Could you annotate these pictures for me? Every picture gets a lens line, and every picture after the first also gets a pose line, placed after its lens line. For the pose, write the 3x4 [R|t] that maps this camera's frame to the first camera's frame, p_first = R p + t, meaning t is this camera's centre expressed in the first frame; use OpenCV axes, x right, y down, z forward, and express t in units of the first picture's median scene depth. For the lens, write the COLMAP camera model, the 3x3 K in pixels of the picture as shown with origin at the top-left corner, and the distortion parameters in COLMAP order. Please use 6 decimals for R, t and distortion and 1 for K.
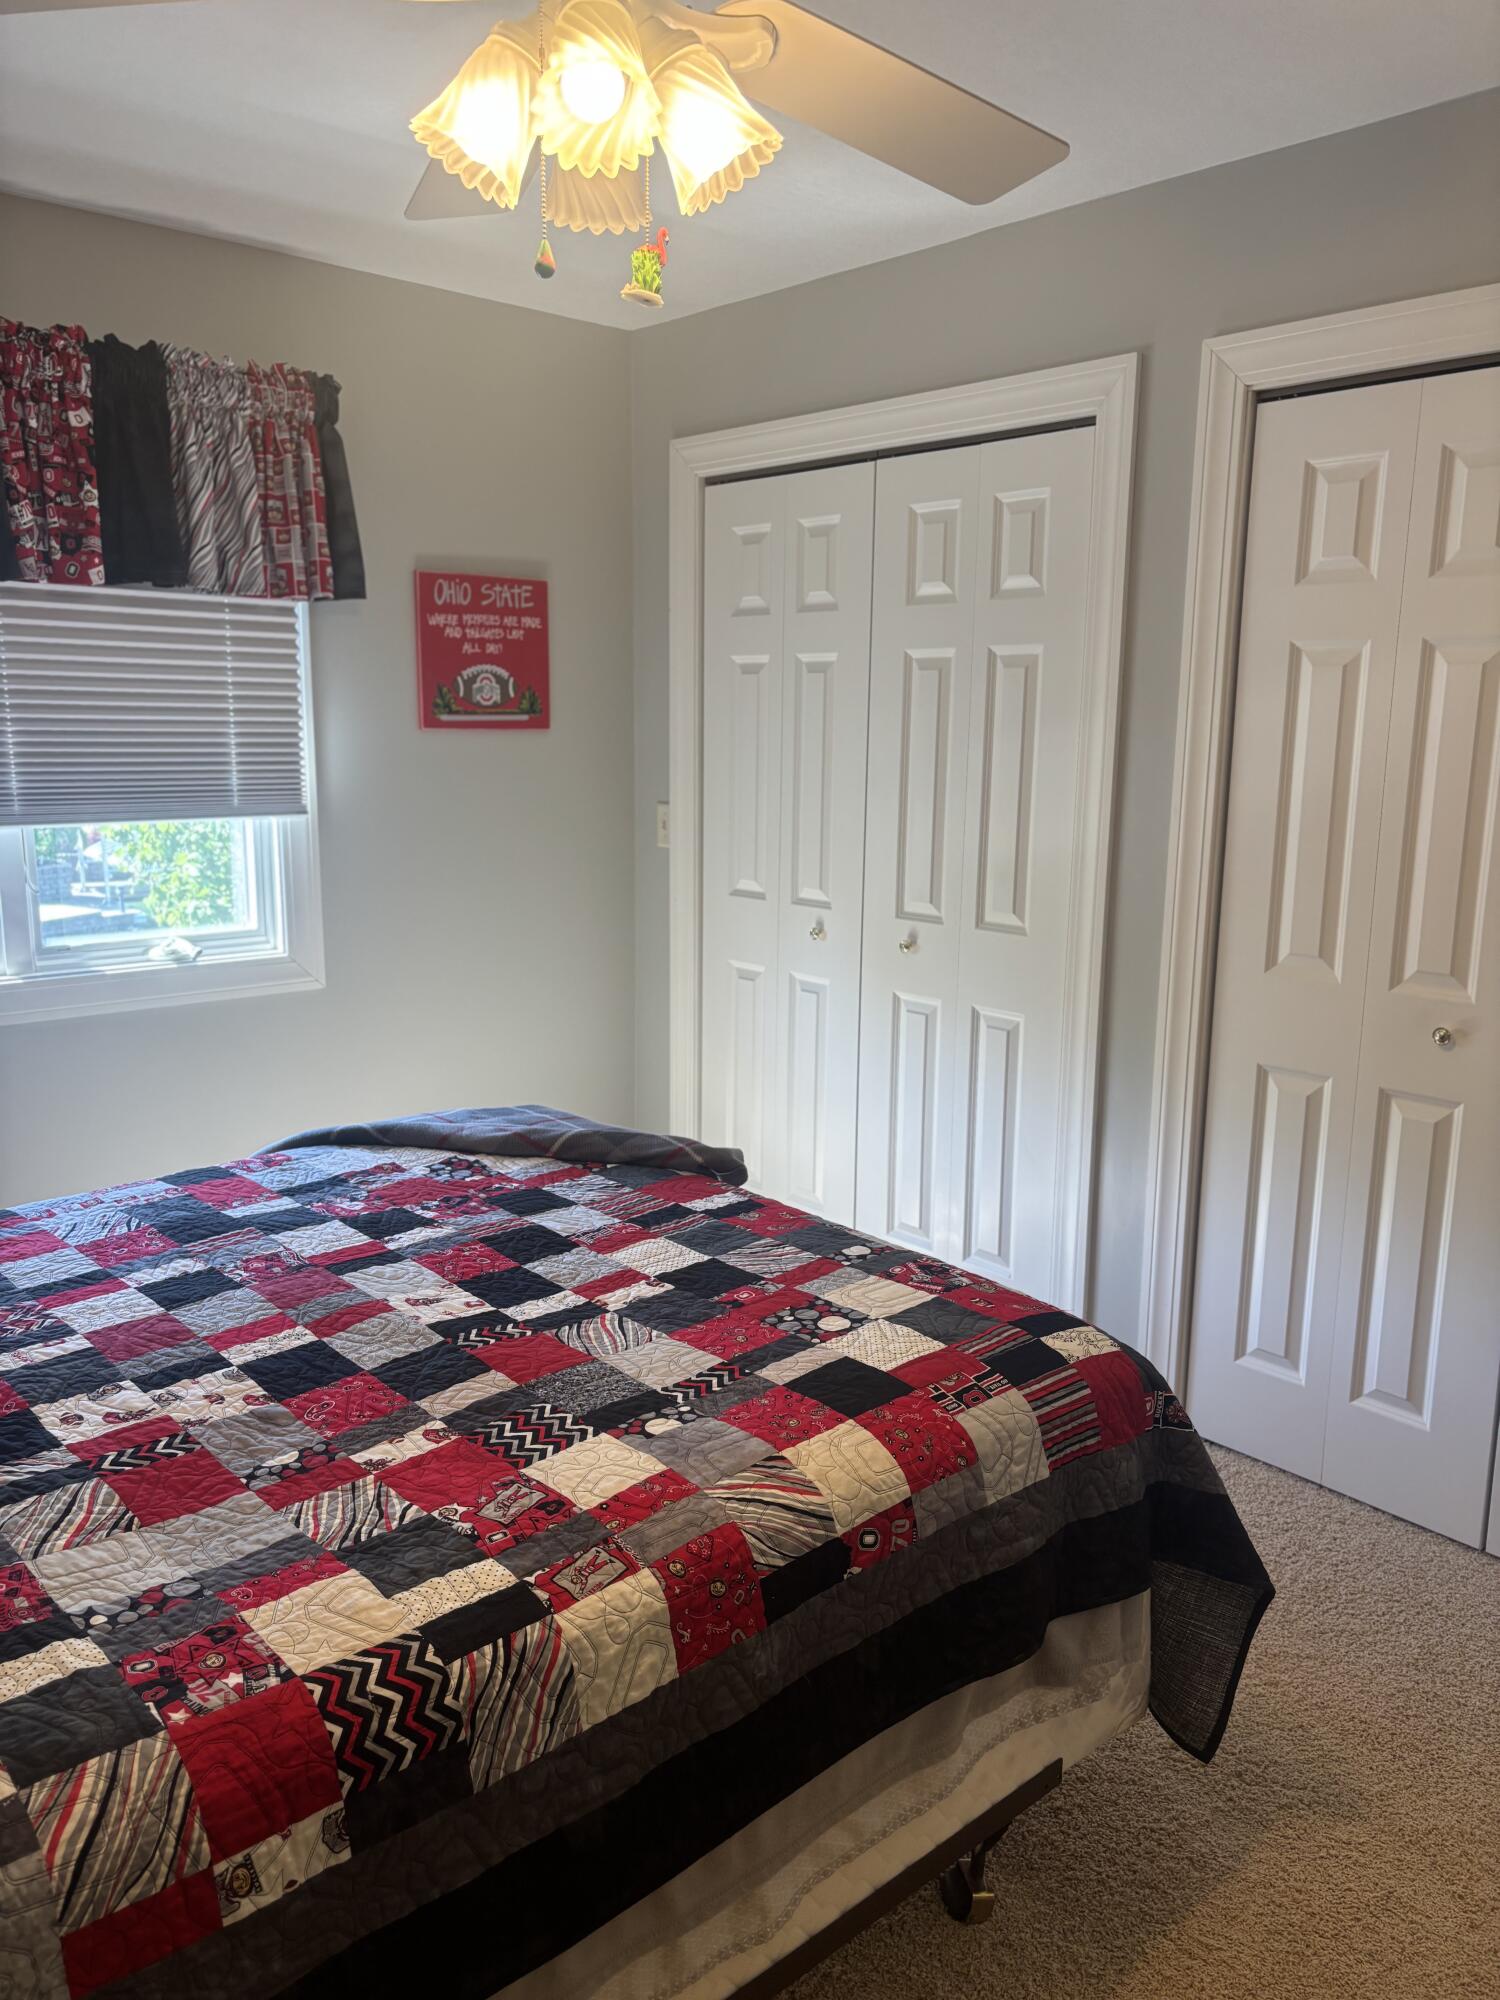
lens RADIAL K [[1502.2, 0, 758.8], [0, 1502.2, 1008.3], [0, 0, 1]] dist [0.092917, -0.121190]
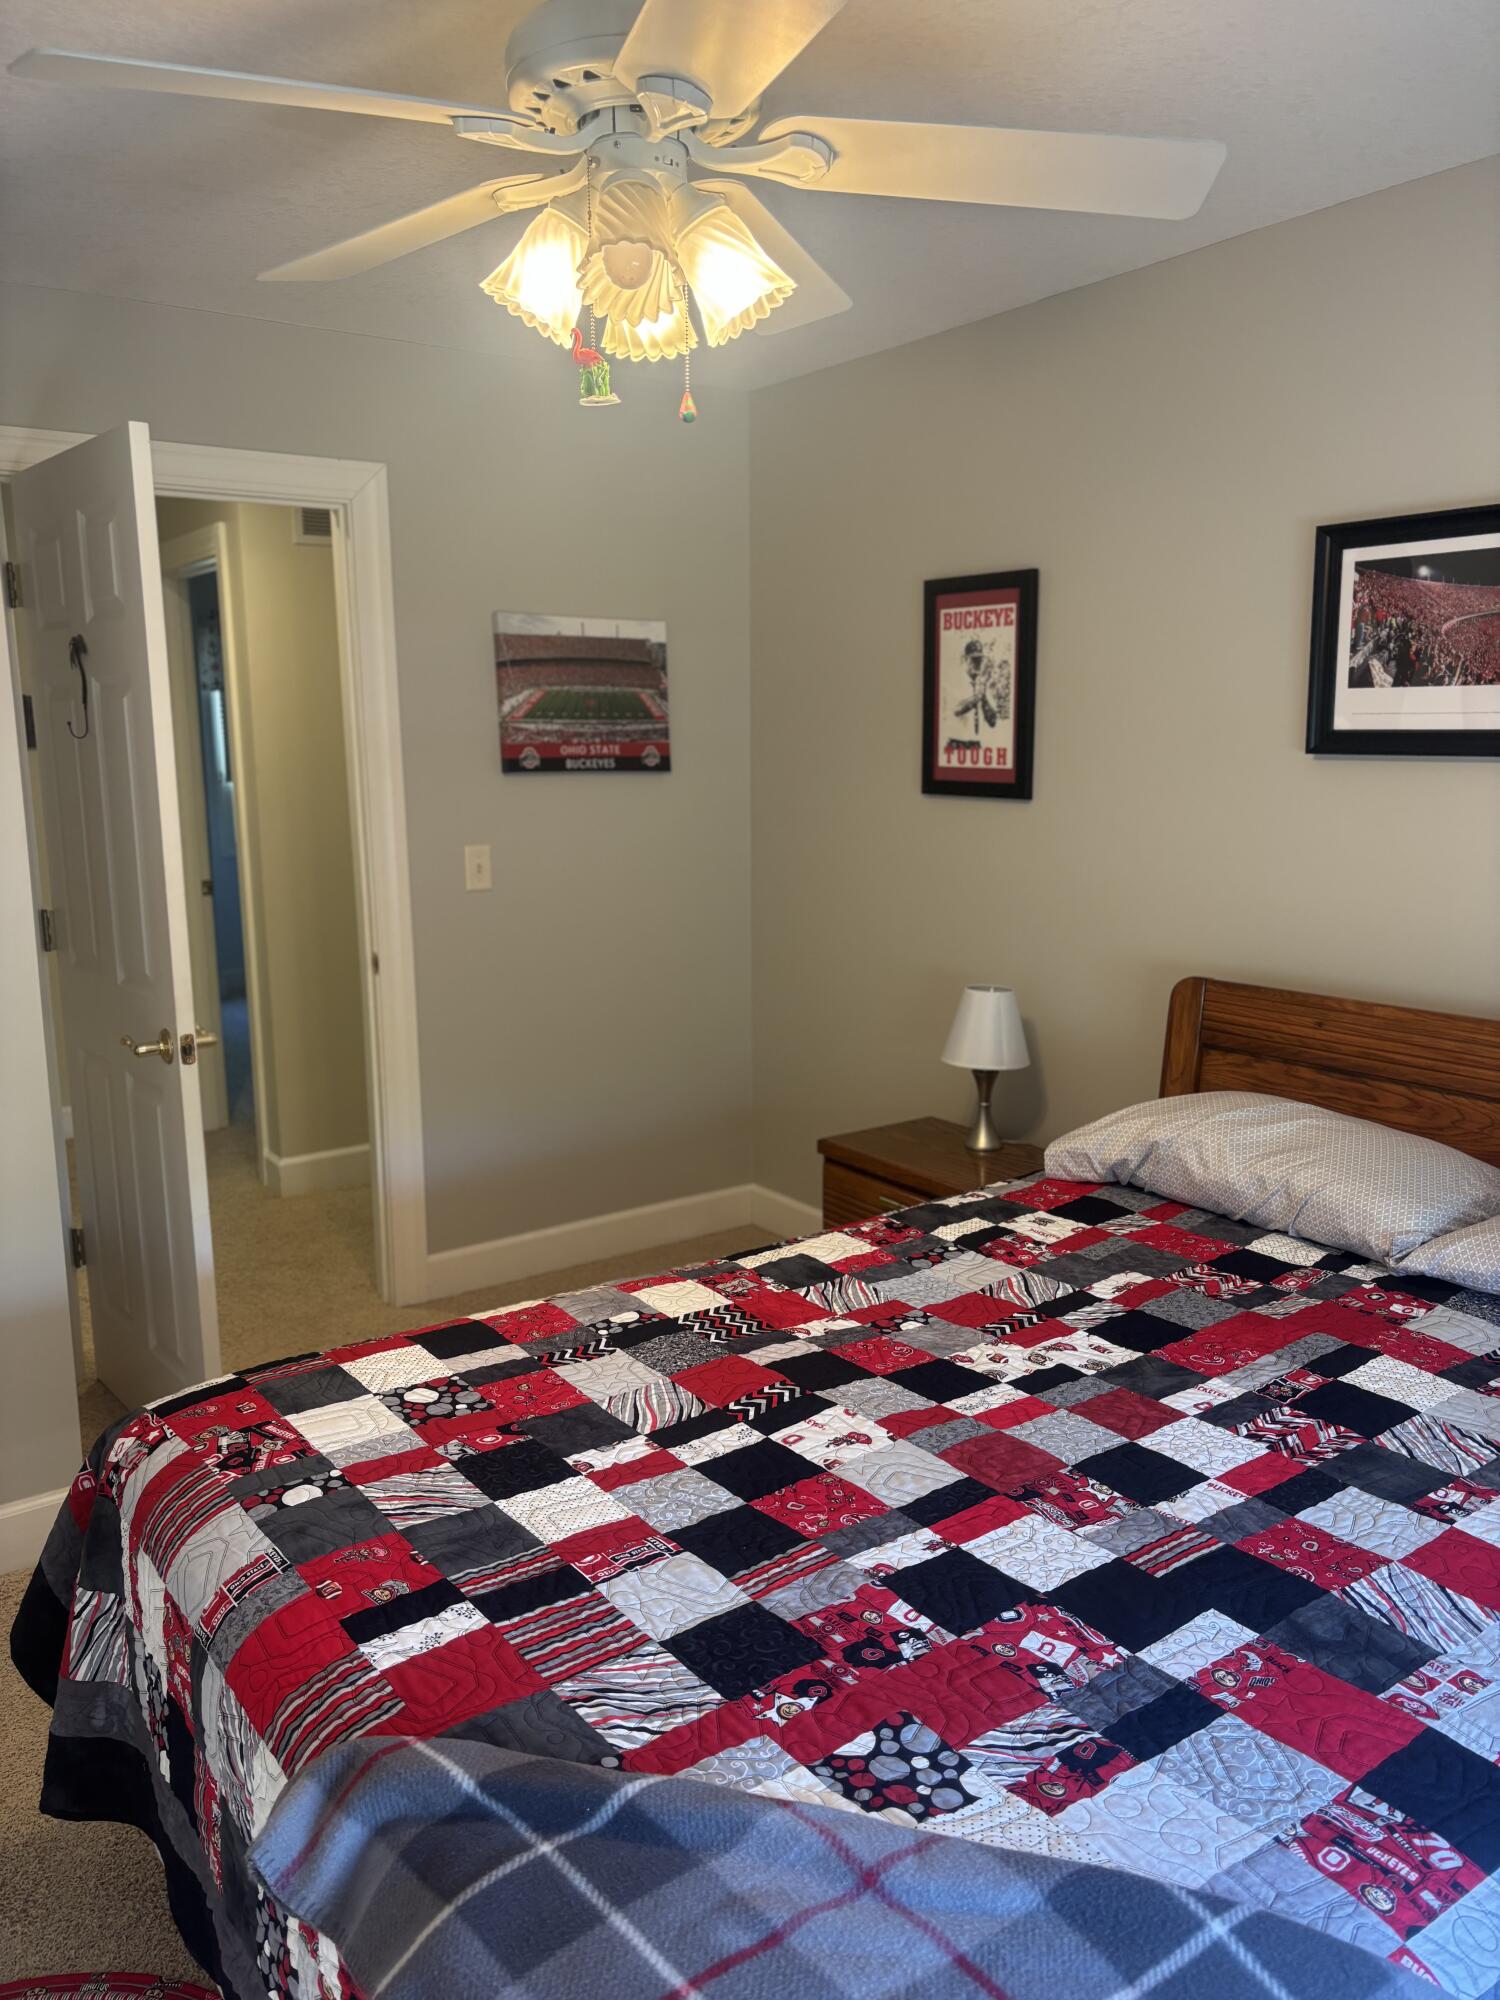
lens RADIAL K [[1502.2, 0, 758.8], [0, 1502.2, 1008.3], [0, 0, 1]] dist [0.092917, -0.121190]
pose [[-0.993928, -0.020524, 0.108101, -0.263401], [0.021780, 0.926313, 0.376124, -0.380432], [-0.107855, 0.376195, -0.920242, 1.757929]]
